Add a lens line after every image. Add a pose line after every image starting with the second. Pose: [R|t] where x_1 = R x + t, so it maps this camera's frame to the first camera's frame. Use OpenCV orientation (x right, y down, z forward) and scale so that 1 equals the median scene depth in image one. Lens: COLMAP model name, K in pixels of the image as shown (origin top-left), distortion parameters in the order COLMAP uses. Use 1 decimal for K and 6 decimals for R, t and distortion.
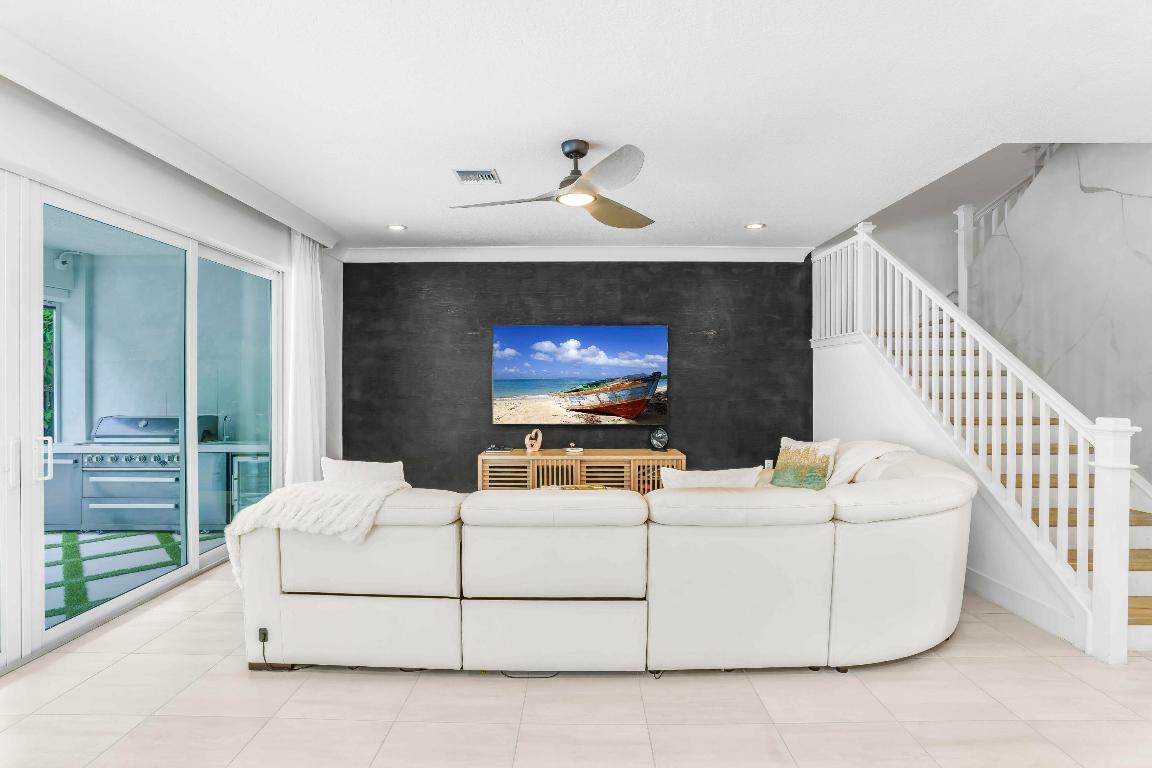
lens RADIAL K [[557.0, 0, 580.9], [0, 557.0, 377.9], [0, 0, 1]] dist [-0.029419, 0.007659]
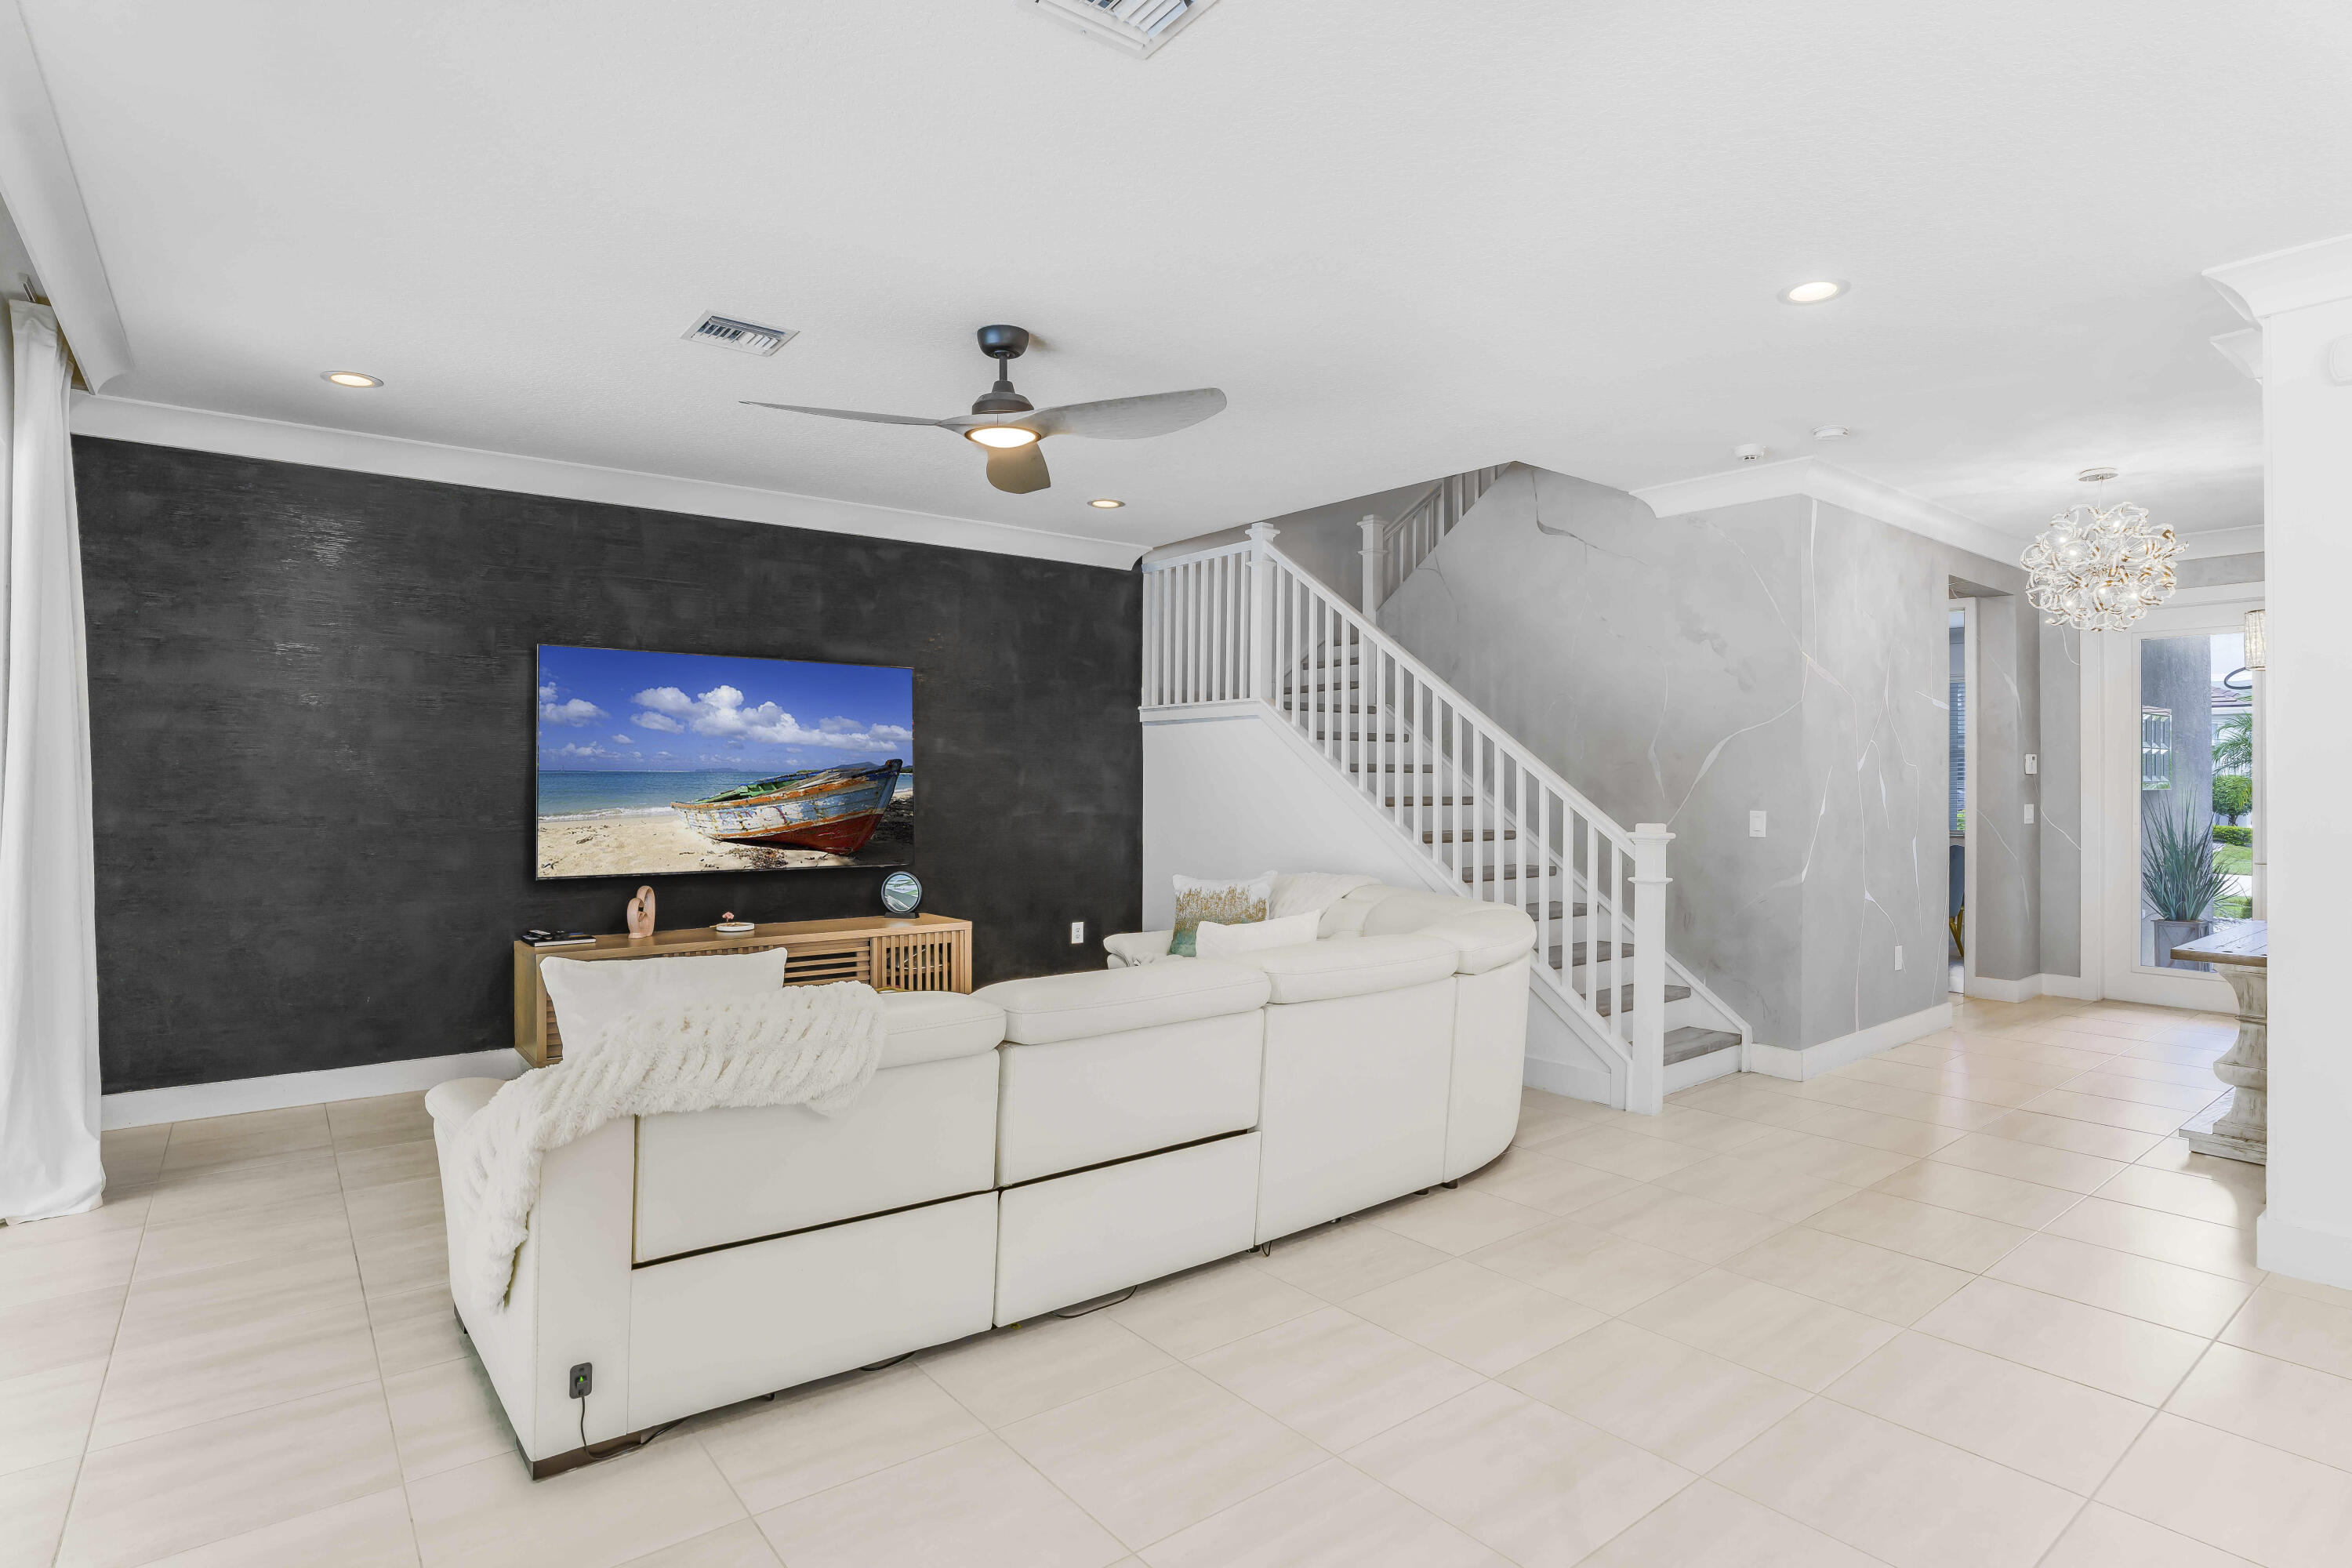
lens RADIAL K [[1204.8, 0, 1163.5], [0, 1204.8, 752.4], [0, 0, 1]] dist [-0.038774, 0.003368]
pose [[0.793066, 0.015877, 0.608929, -0.334478], [-0.006303, 0.999821, -0.017861, 0.000499], [-0.609103, 0.010326, 0.793024, -0.001787]]
